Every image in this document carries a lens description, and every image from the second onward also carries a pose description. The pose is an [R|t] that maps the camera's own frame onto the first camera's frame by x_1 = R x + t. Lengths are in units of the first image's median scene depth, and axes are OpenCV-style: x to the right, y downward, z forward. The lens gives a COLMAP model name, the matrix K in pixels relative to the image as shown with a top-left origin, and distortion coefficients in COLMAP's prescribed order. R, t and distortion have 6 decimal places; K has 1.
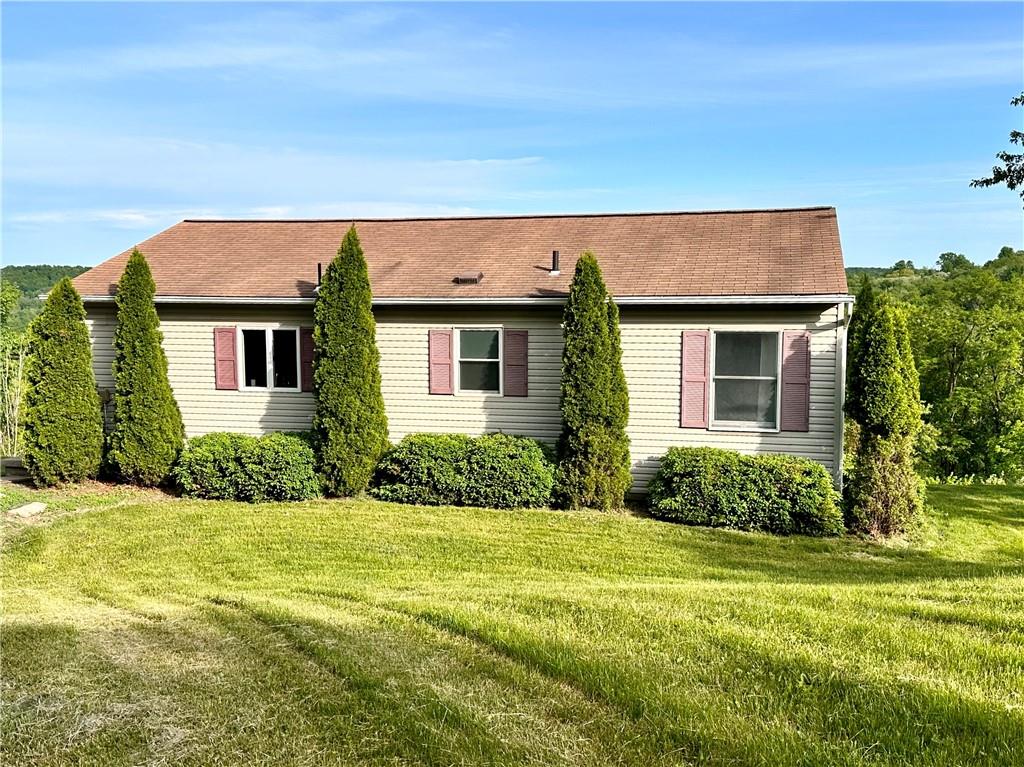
lens RADIAL K [[1010.9, 0, 514.6], [0, 1010.9, 384.7], [0, 0, 1]] dist [0.117229, 0.000000]
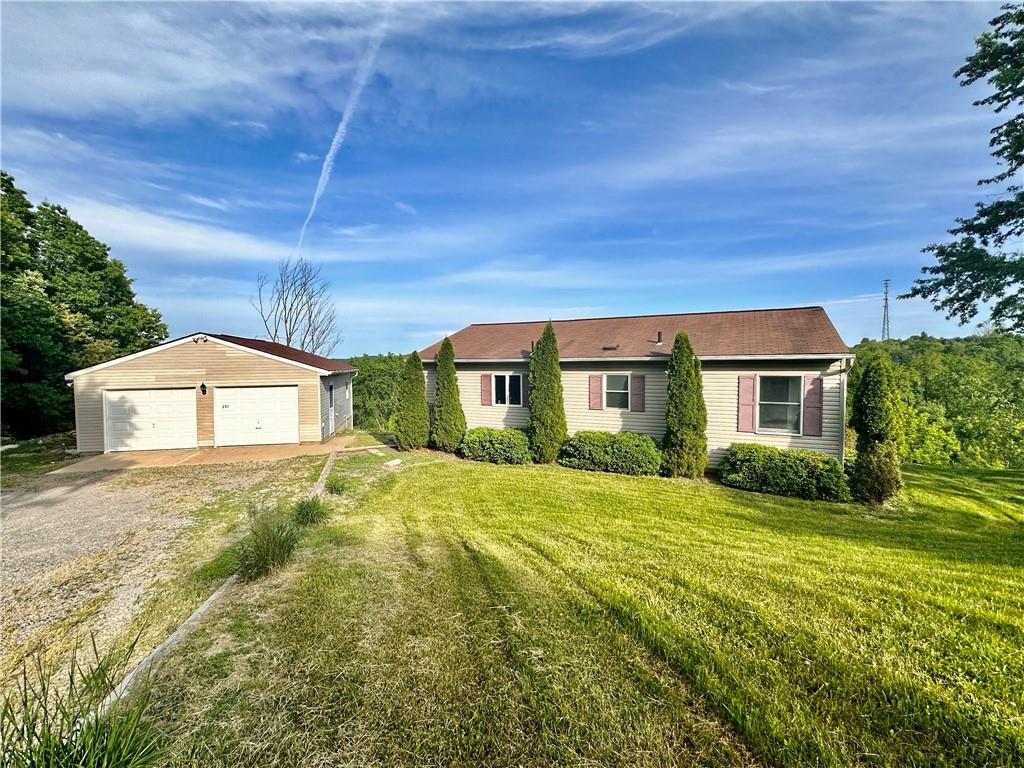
lens RADIAL K [[439.3, 0, 508.3], [0, 439.3, 389.3], [0, 0, 1]] dist [-0.003368, 0.000517]
pose [[0.970032, 0.006765, -0.242882, -0.034615], [-0.013465, 0.999573, -0.025939, -0.004909], [0.242603, 0.028433, 0.969709, 0.188940]]
